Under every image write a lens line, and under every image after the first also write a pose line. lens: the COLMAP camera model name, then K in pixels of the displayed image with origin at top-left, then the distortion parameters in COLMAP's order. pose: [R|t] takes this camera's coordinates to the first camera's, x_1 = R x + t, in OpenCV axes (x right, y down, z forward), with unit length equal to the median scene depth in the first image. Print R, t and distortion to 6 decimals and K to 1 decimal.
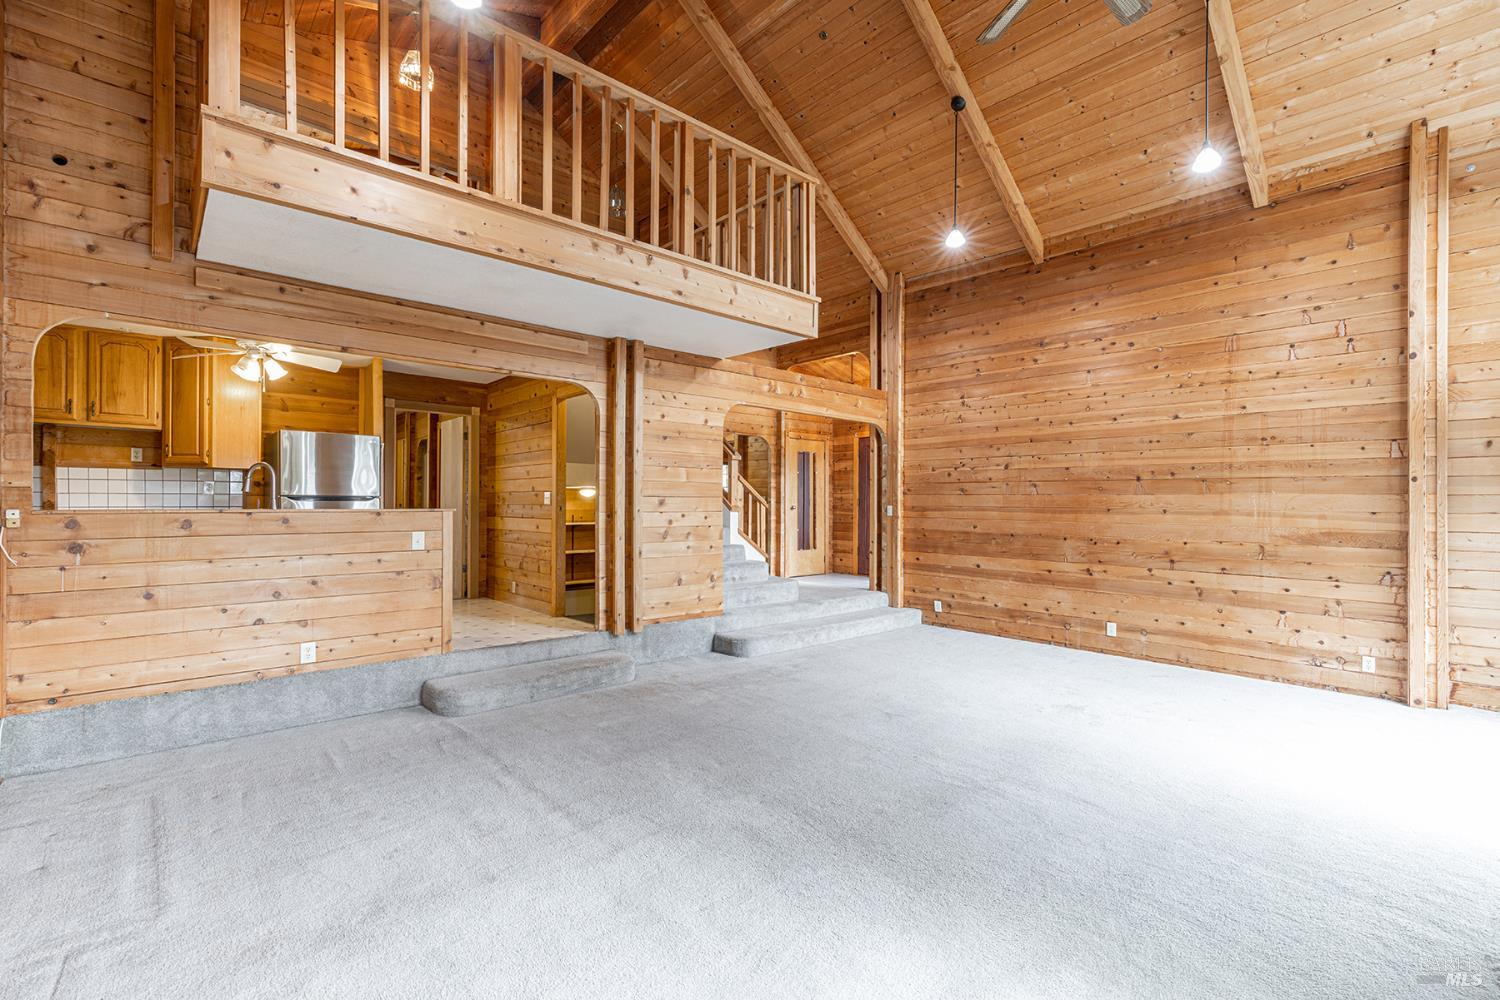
lens RADIAL K [[673.2, 0, 751.3], [0, 673.2, 501.4], [0, 0, 1]] dist [0.000071, -0.001820]
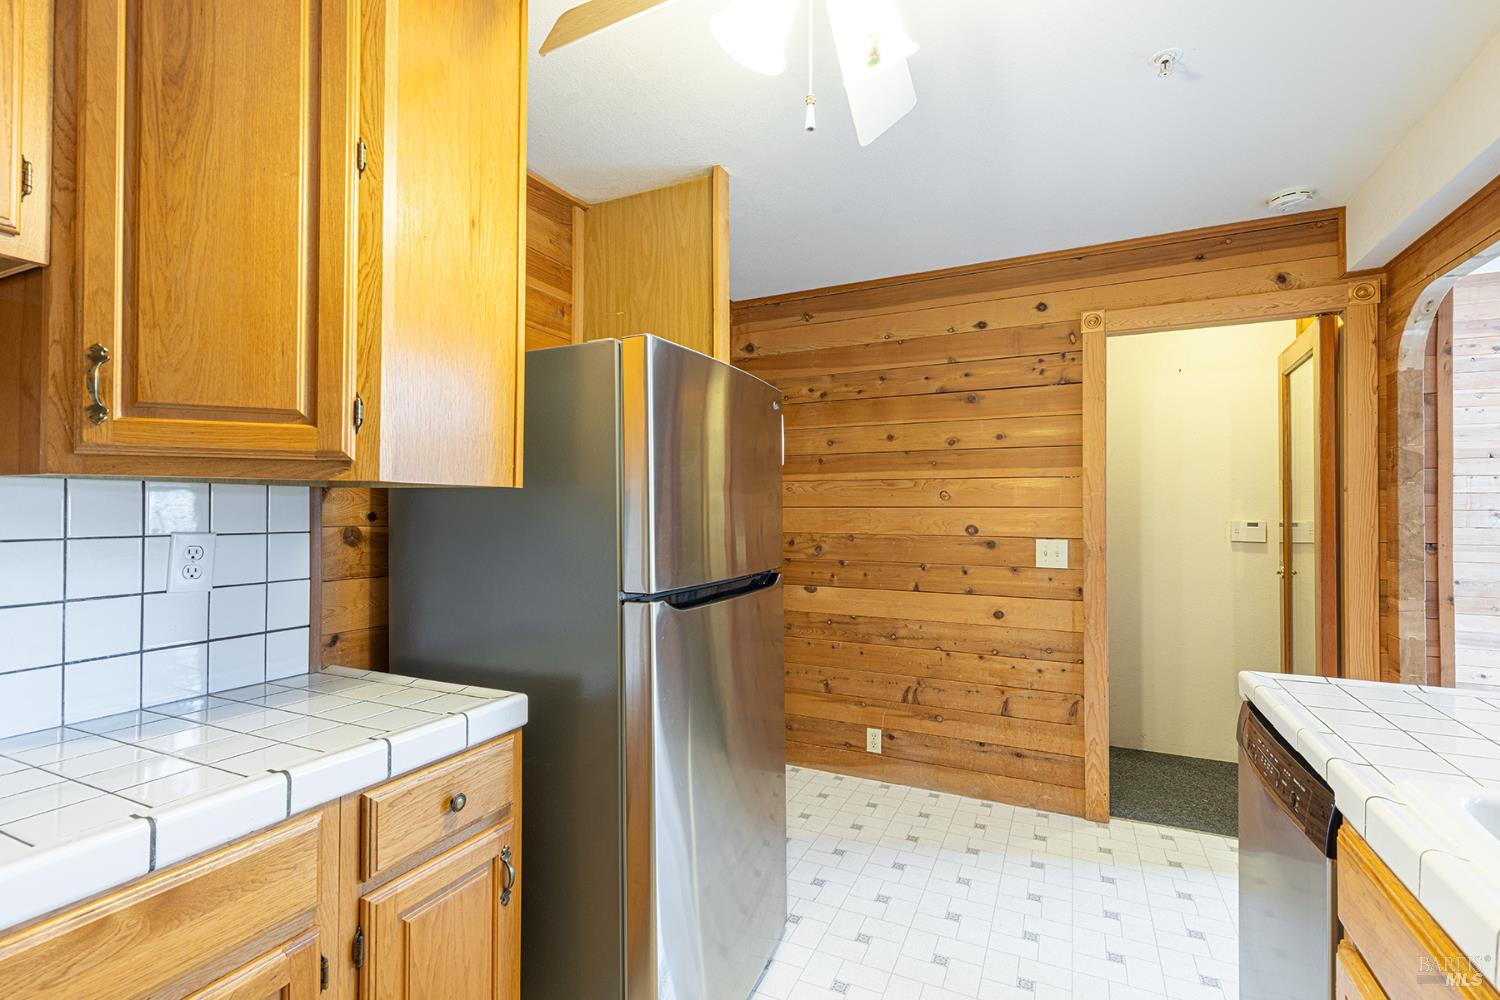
lens RADIAL K [[673.2, 0, 750.5], [0, 673.2, 501.1], [0, 0, 1]] dist [0.000071, -0.001820]
pose [[0.924008, 0.003008, 0.382362, -0.728925], [-0.001399, 0.999989, -0.004487, -0.040860], [-0.382372, 0.003611, 0.924002, 0.723031]]
